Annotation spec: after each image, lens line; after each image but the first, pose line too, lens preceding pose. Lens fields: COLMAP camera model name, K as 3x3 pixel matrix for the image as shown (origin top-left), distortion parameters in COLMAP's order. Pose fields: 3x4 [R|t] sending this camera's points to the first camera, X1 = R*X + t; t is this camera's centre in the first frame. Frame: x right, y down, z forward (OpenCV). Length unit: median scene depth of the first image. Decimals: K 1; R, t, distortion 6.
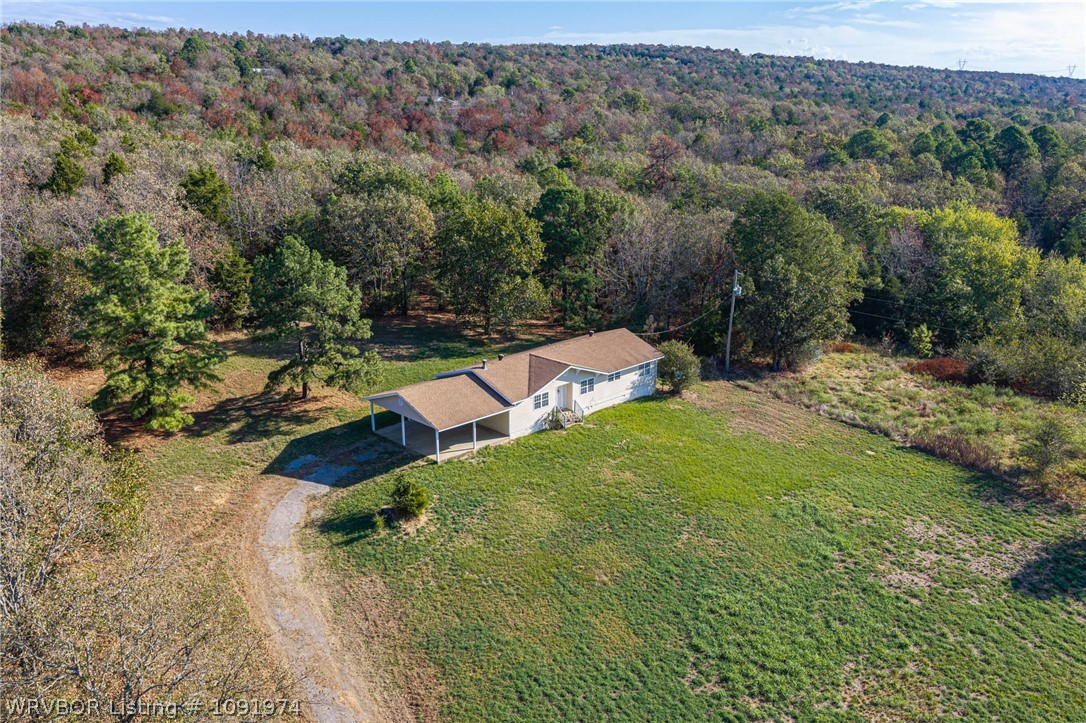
lens RADIAL K [[891.6, 0, 543.0], [0, 891.6, 361.5], [0, 0, 1]] dist [0.013061, -0.021614]
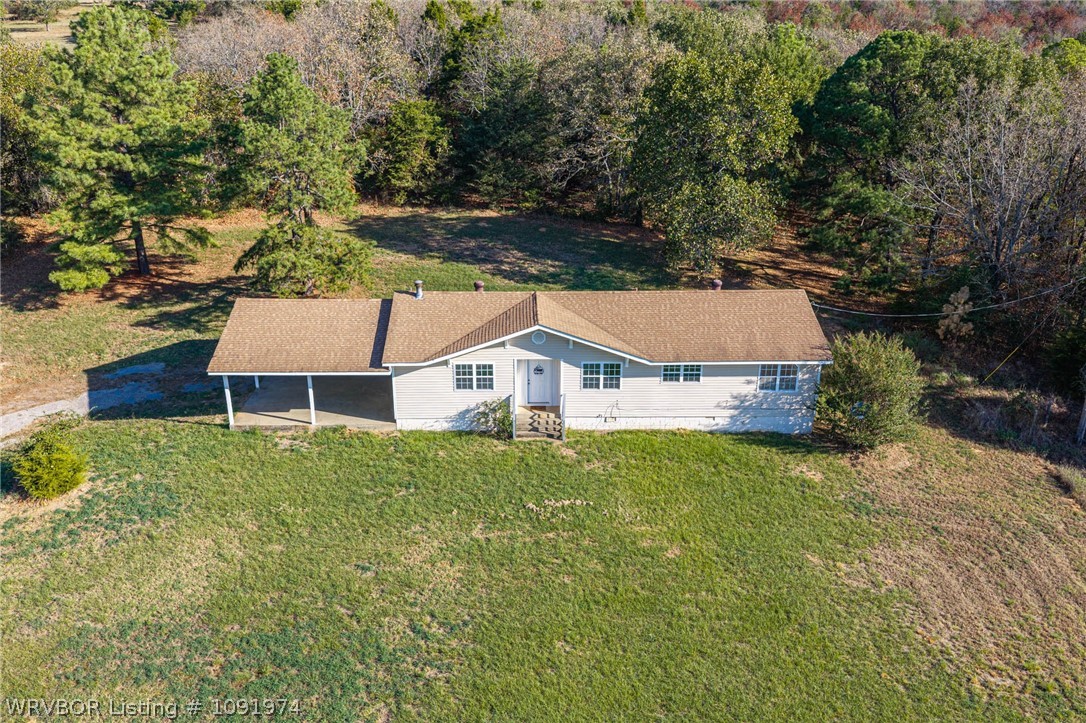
lens RADIAL K [[891.6, 0, 543.0], [0, 891.6, 361.5], [0, 0, 1]] dist [0.013061, -0.021614]
pose [[0.729656, 0.238561, -0.640851, 0.347829], [-0.194363, 0.970871, 0.140117, -0.044790], [0.655610, 0.022320, 0.754770, 0.599102]]
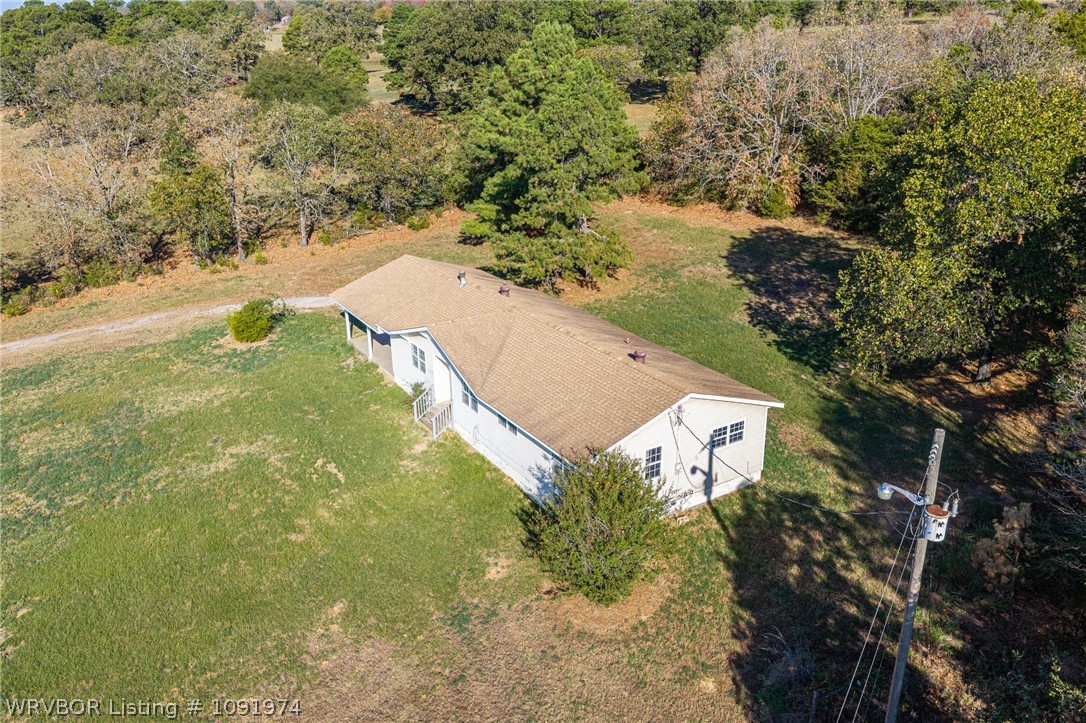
lens RADIAL K [[891.6, 0, 543.0], [0, 891.6, 361.5], [0, 0, 1]] dist [0.013061, -0.021614]
pose [[-0.226045, 0.351431, -0.908515, 0.506182], [-0.262586, 0.876148, 0.404245, -0.211241], [0.938058, 0.329941, -0.105768, 1.091894]]
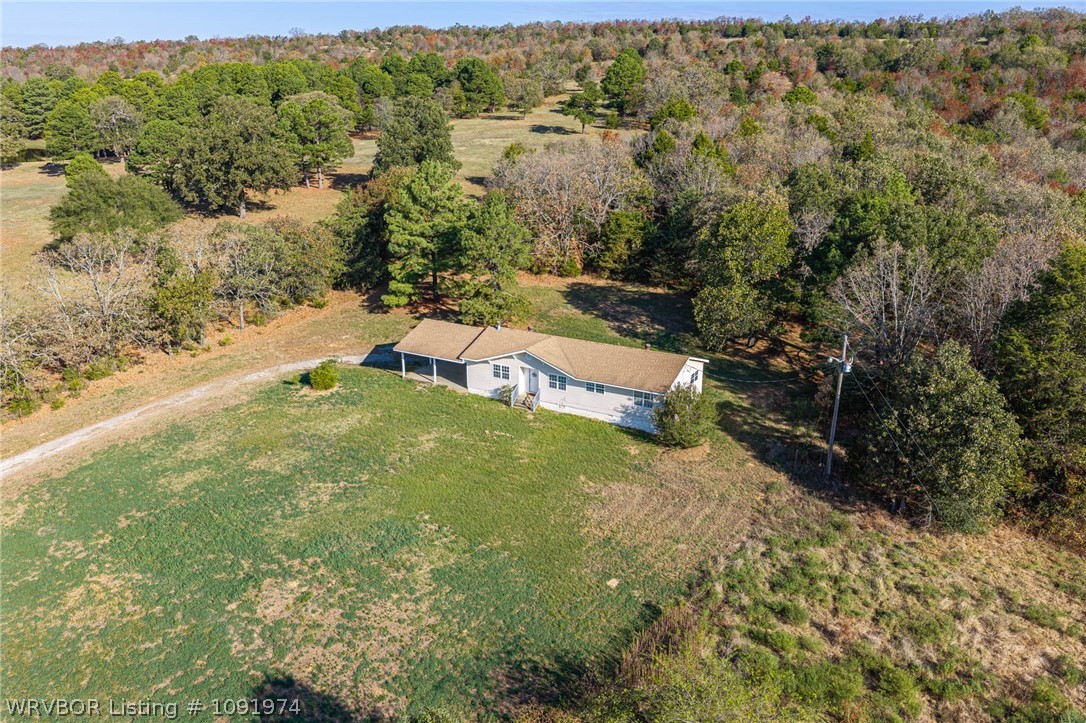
lens RADIAL K [[891.6, 0, 543.0], [0, 891.6, 361.5], [0, 0, 1]] dist [0.013061, -0.021614]
pose [[0.278913, 0.284525, -0.917198, 0.926403], [-0.276666, 0.938413, 0.206973, -0.189337], [0.919600, 0.196030, 0.340454, 0.654493]]
